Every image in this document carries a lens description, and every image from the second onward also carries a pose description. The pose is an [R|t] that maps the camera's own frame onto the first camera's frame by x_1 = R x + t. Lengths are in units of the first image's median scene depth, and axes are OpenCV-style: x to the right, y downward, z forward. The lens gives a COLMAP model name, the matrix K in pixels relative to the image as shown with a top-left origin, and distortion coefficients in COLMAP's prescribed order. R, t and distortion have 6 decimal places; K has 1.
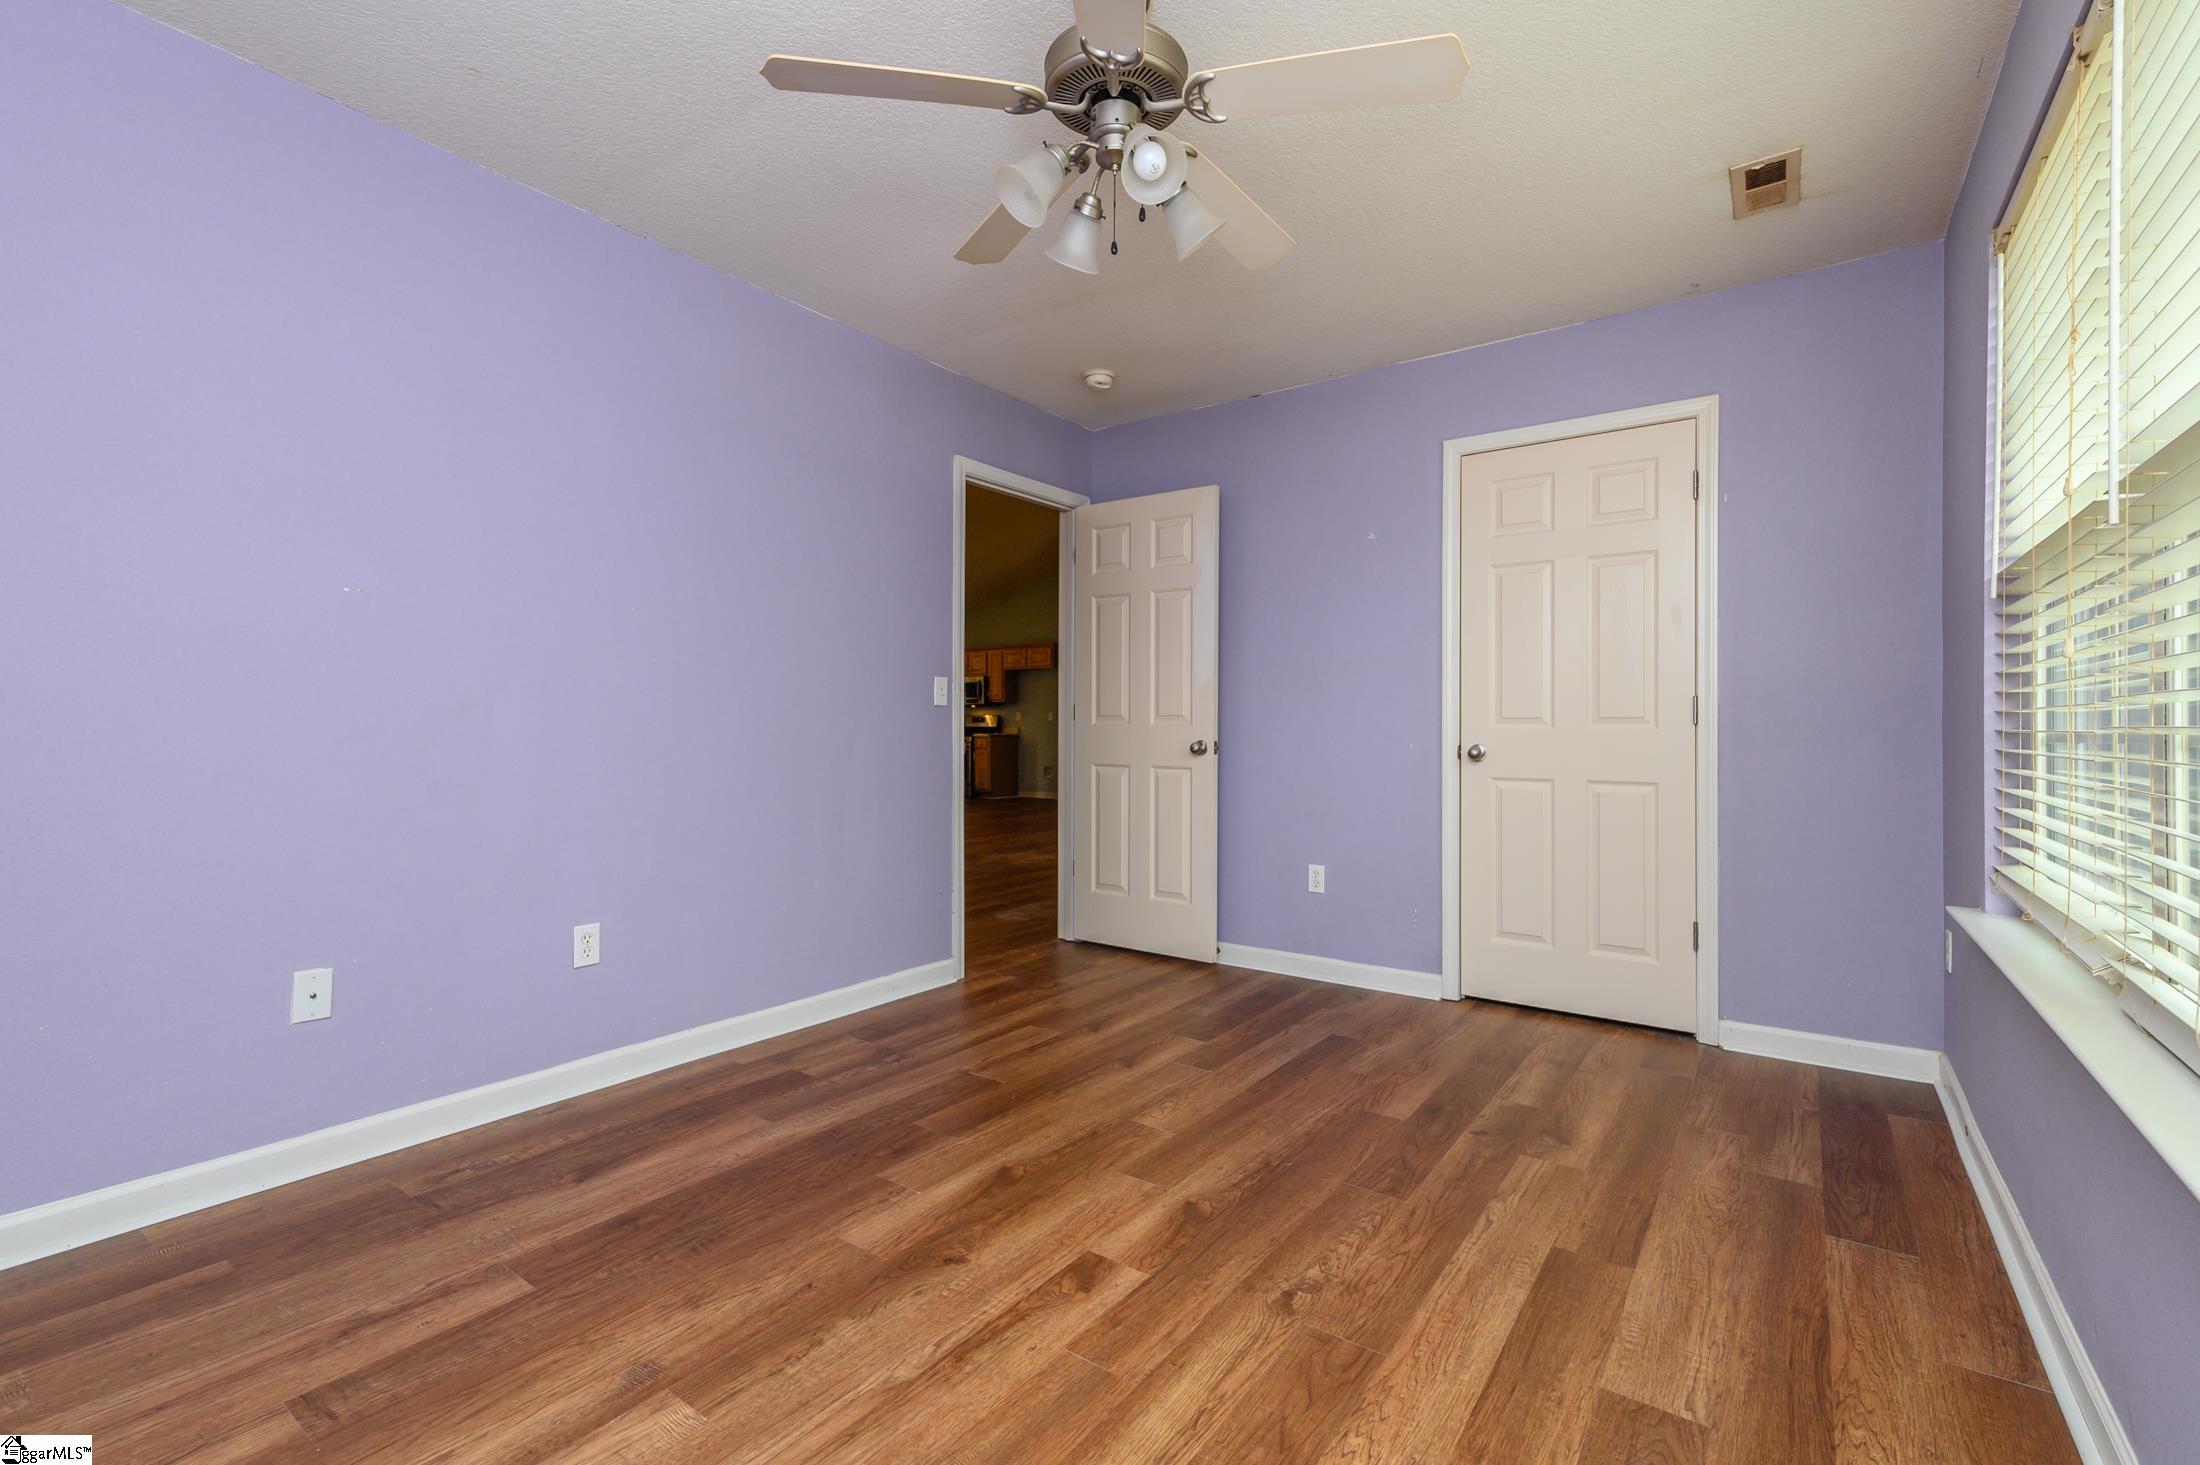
lens RADIAL K [[941.0, 0, 1100.0], [0, 941.0, 732.5], [0, 0, 1]] dist [0.014006, -0.000357]
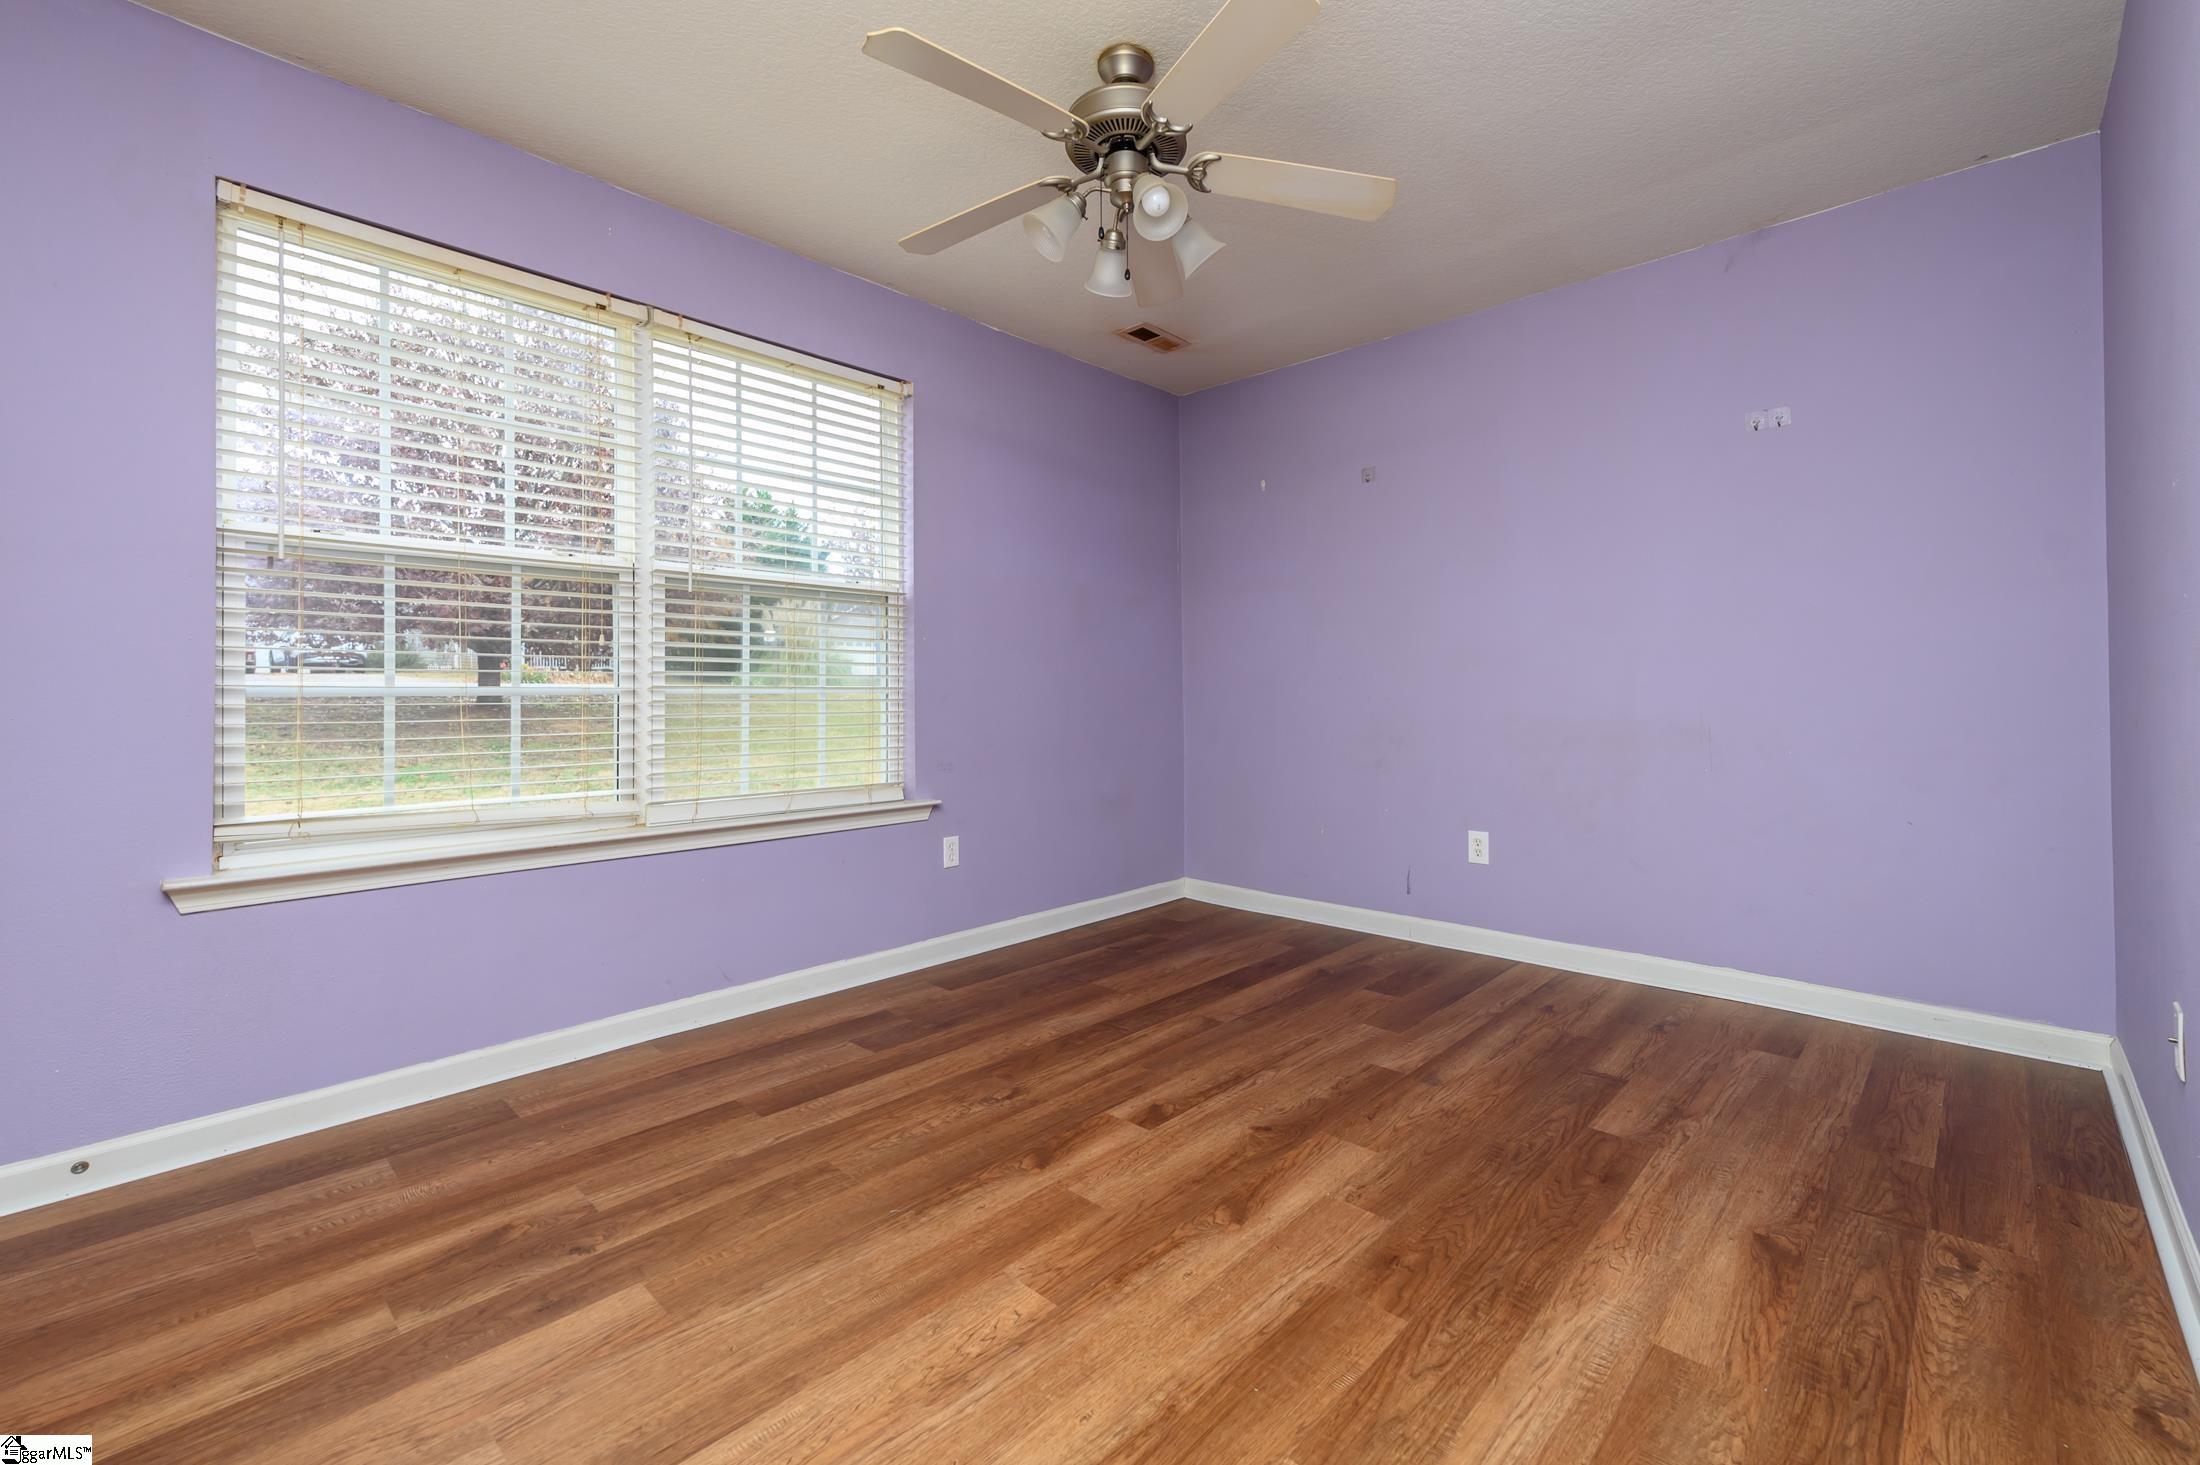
lens RADIAL K [[946.8, 0, 1117.6], [0, 946.8, 681.9], [0, 0, 1]] dist [0.017090, -0.000113]
pose [[-0.993318, 0.001252, 0.115400, -0.091615], [0.000263, 0.999963, -0.008583, 0.001725], [-0.115407, -0.008495, -0.993282, 1.829306]]
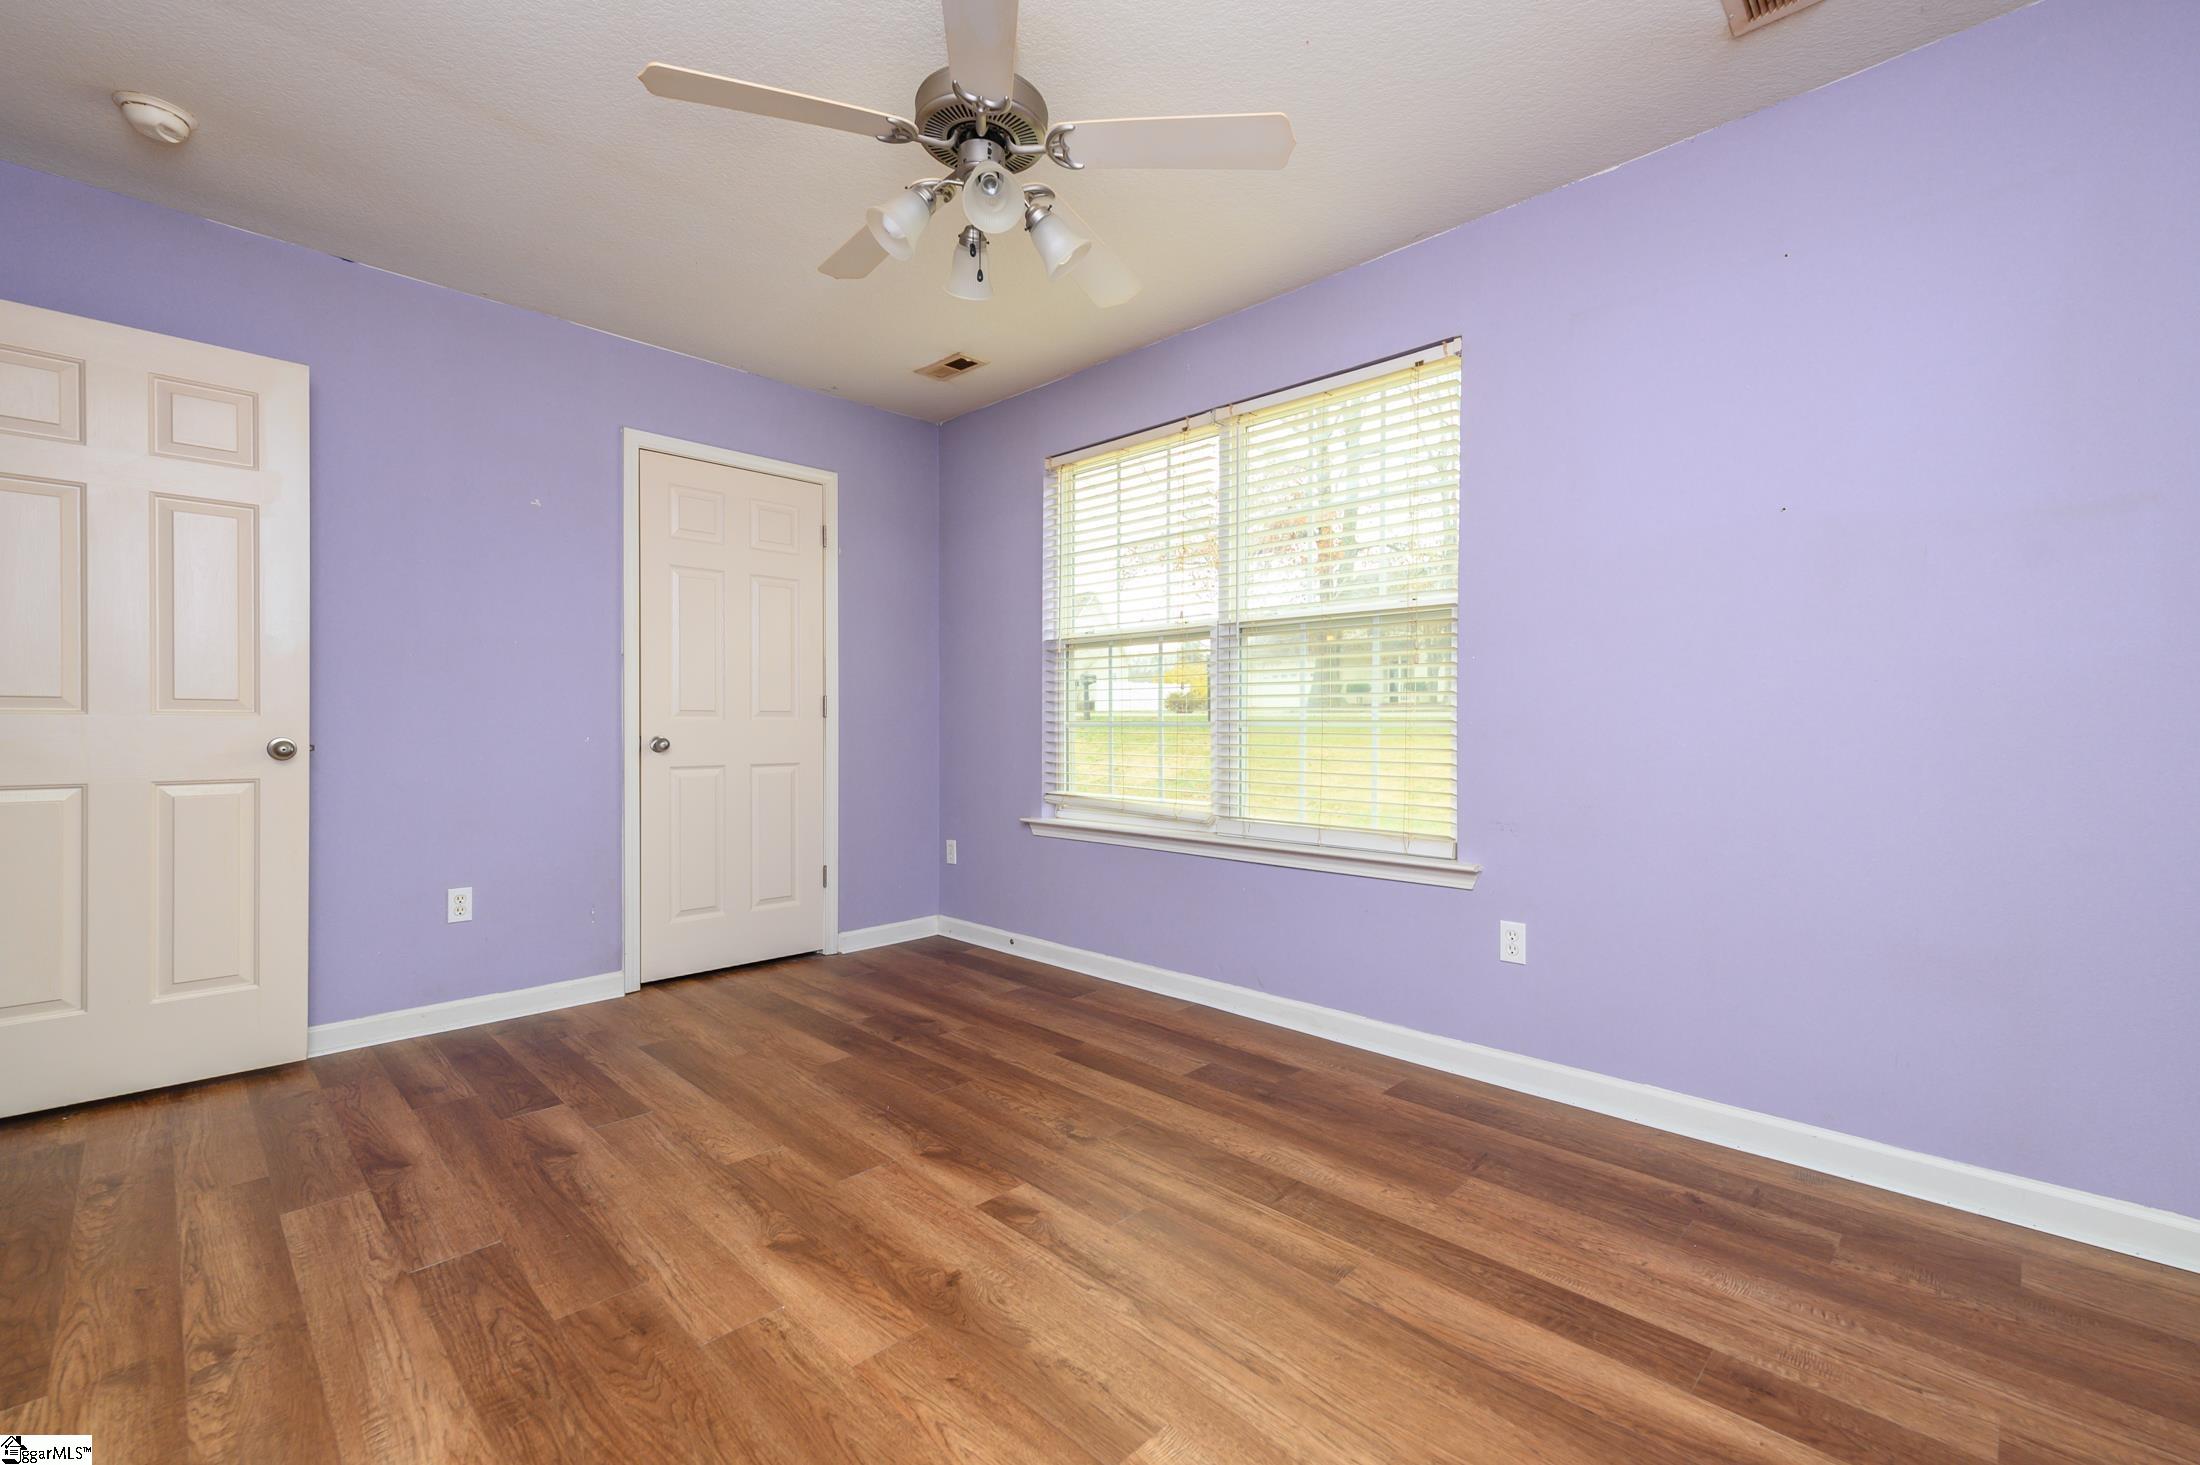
lens RADIAL K [[941.0, 0, 1100.0], [0, 941.0, 732.5], [0, 0, 1]] dist [0.014006, -0.000357]
pose [[0.159673, -0.012851, 0.987086, -0.874581], [0.003920, 0.999916, 0.012384, -0.002919], [-0.987162, 0.001892, 0.159710, 0.576389]]
